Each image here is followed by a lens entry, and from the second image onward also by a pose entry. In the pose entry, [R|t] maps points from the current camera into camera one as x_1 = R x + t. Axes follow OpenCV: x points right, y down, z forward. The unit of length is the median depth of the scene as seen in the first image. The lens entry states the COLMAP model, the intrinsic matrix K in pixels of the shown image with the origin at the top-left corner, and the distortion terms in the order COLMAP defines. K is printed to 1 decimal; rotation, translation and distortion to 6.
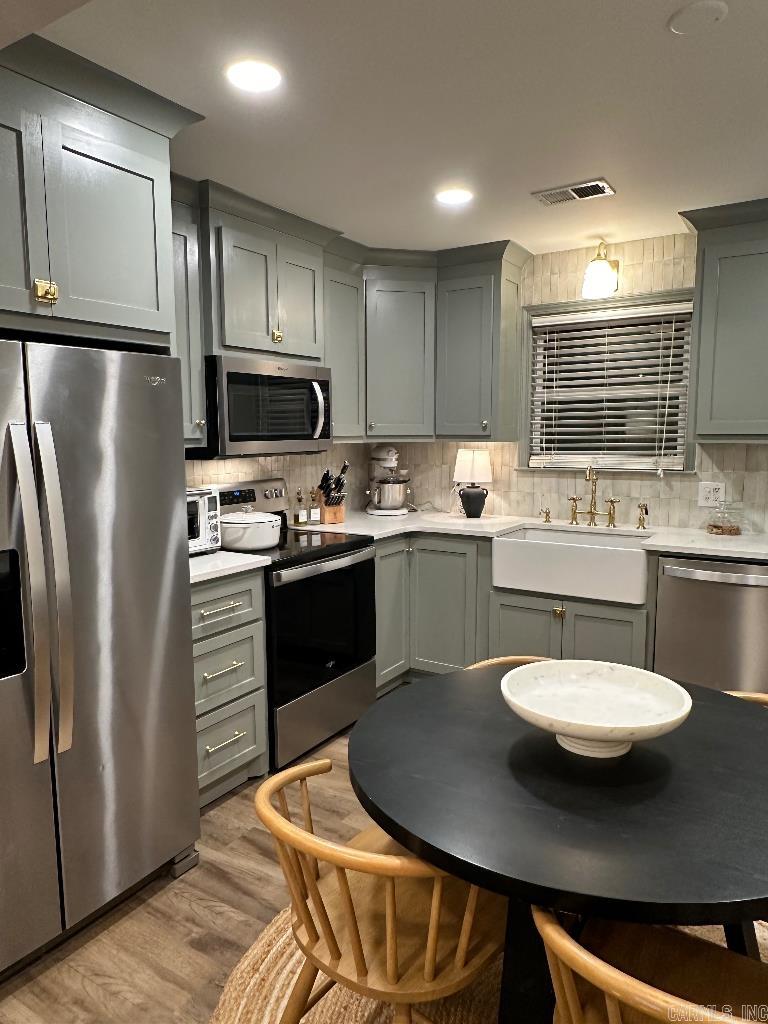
lens RADIAL K [[701.8, 0, 380.4], [0, 701.8, 511.3], [0, 0, 1]] dist [-0.001641, -0.001325]
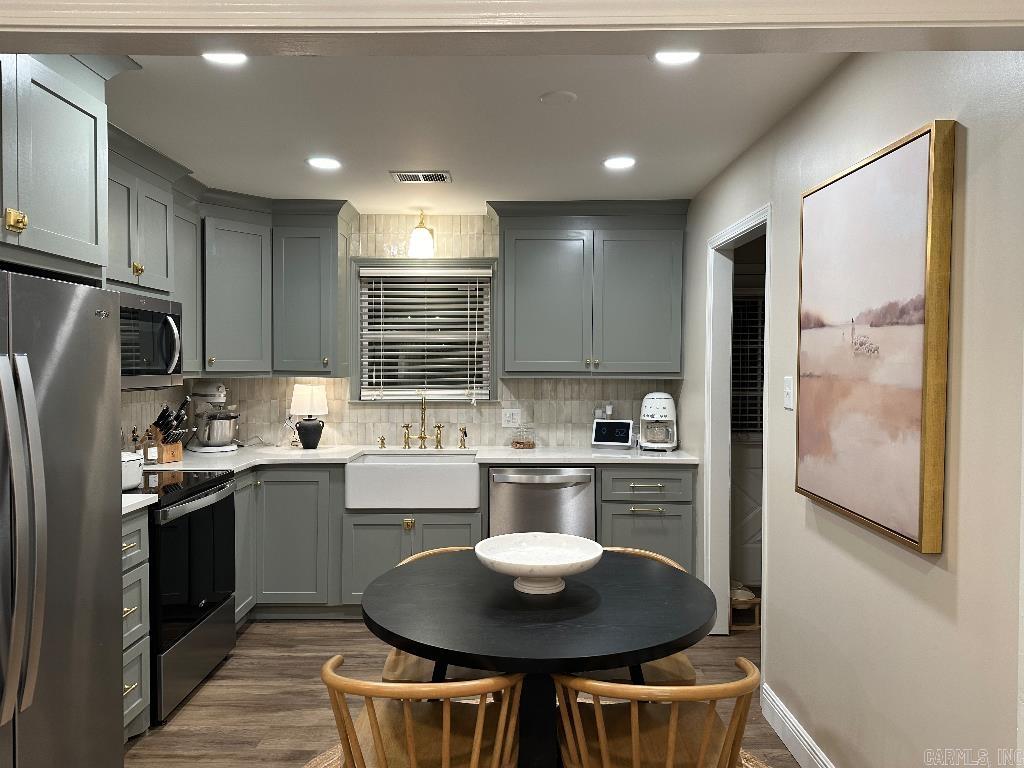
lens RADIAL K [[718.6, 0, 511.2], [0, 718.6, 381.8], [0, 0, 1]] dist [0.103085, -0.136790]
pose [[0.840959, -0.003353, 0.541089, -0.228060], [0.055000, 0.995331, -0.079314, 0.013538], [-0.538297, 0.096460, 0.837217, -0.098665]]
